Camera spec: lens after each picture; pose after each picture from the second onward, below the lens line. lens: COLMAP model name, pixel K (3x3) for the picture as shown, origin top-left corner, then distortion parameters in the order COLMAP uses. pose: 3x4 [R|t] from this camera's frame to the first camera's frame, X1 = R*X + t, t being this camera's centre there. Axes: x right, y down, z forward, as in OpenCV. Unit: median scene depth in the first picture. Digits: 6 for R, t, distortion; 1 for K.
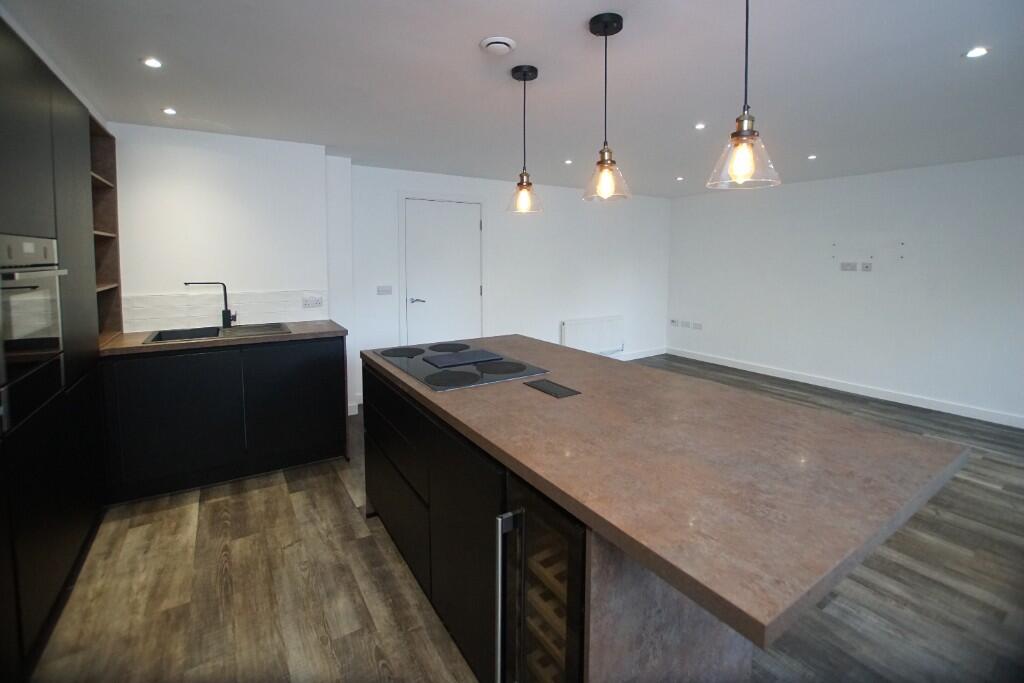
lens RADIAL K [[449.9, 0, 511.3], [0, 449.9, 288.3], [0, 0, 1]] dist [-0.035965, 0.005510]
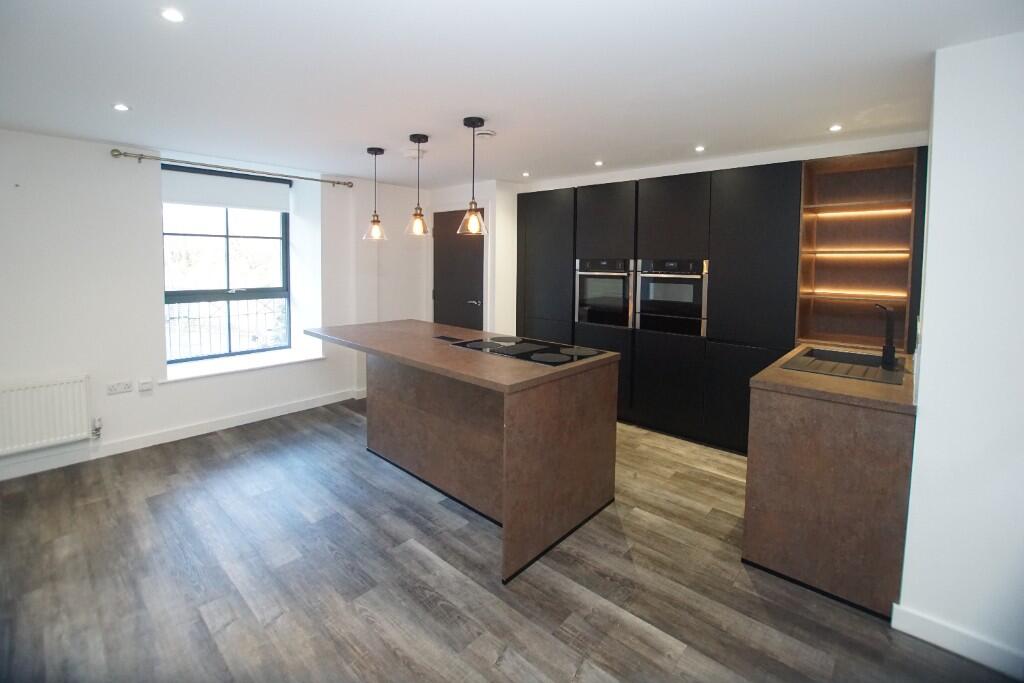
lens RADIAL K [[449.9, 0, 511.3], [0, 449.9, 288.3], [0, 0, 1]] dist [-0.035965, 0.005510]
pose [[-0.964794, 0.006581, -0.262924, 0.220884], [-0.028745, 0.991060, 0.130285, -0.160752], [0.261431, 0.133256, -0.955979, 1.972397]]
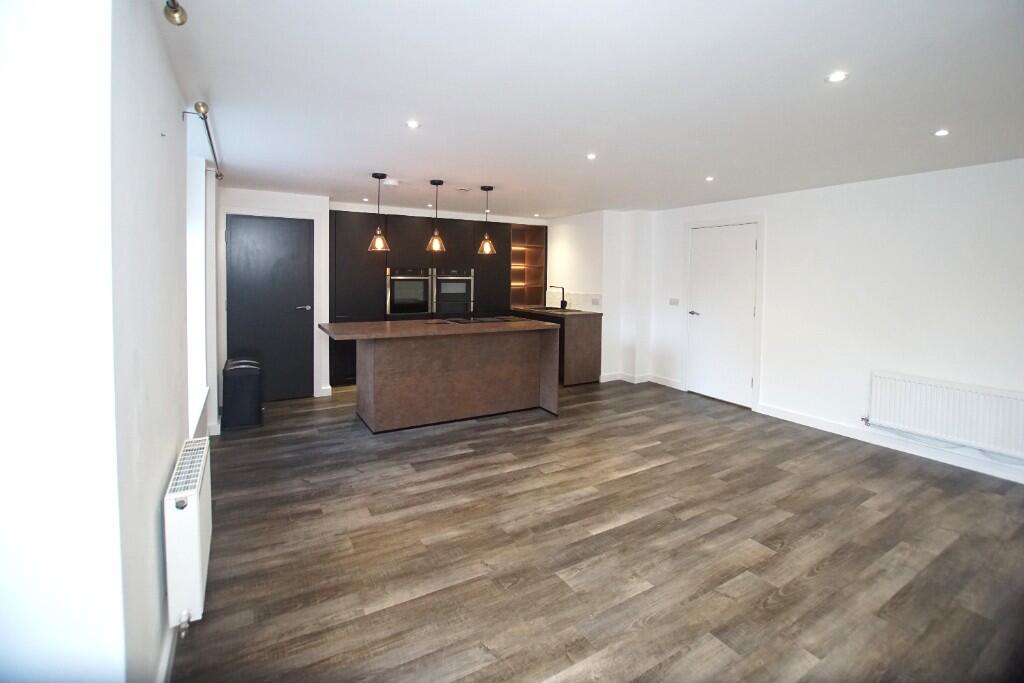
lens RADIAL K [[449.9, 0, 511.3], [0, 449.9, 288.3], [0, 0, 1]] dist [-0.035965, 0.005510]
pose [[-0.032574, 0.029946, -0.999021, 1.893313], [-0.081661, 0.996129, 0.032522, -0.071452], [0.996128, 0.082640, -0.030002, 1.052060]]
